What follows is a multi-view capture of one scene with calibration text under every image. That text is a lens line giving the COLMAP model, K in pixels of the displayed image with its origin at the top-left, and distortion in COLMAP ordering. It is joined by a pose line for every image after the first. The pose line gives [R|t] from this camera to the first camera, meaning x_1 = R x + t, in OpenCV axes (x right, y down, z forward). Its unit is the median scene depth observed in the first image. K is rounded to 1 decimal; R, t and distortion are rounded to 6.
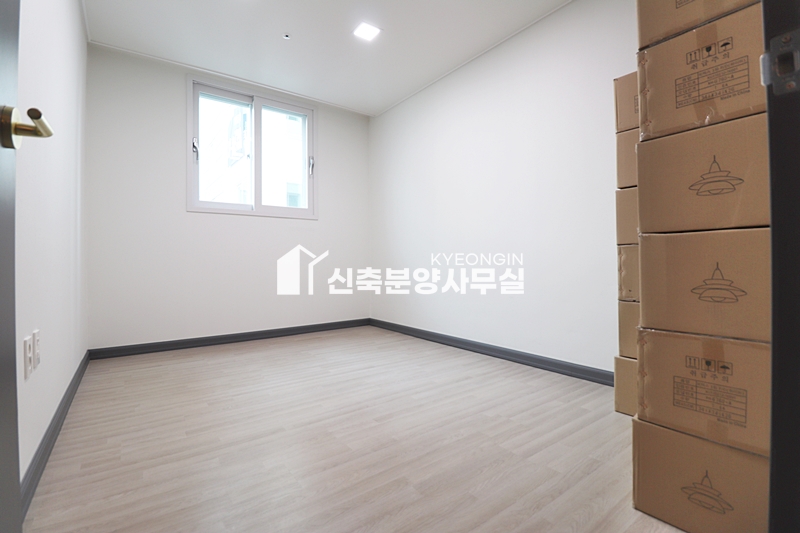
lens RADIAL K [[361.2, 0, 379.1], [0, 361.2, 259.1], [0, 0, 1]] dist [-0.000557, -0.000095]
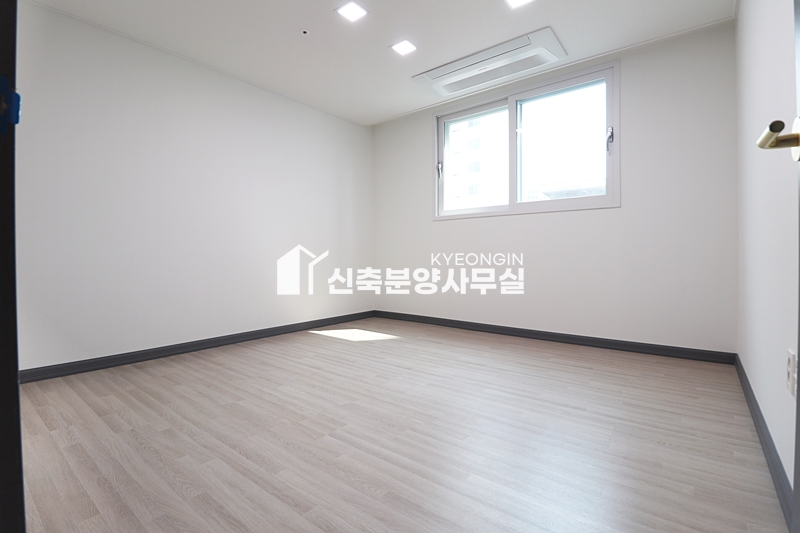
lens RADIAL K [[364.7, 0, 400.0], [0, 364.7, 266.5], [0, 0, 1]] dist [0.001310, 0.000212]
pose [[0.302135, 0.038489, -0.952488, 1.086135], [-0.002583, 0.999214, 0.039558, -0.021063], [0.953262, -0.009492, 0.301997, 0.723907]]
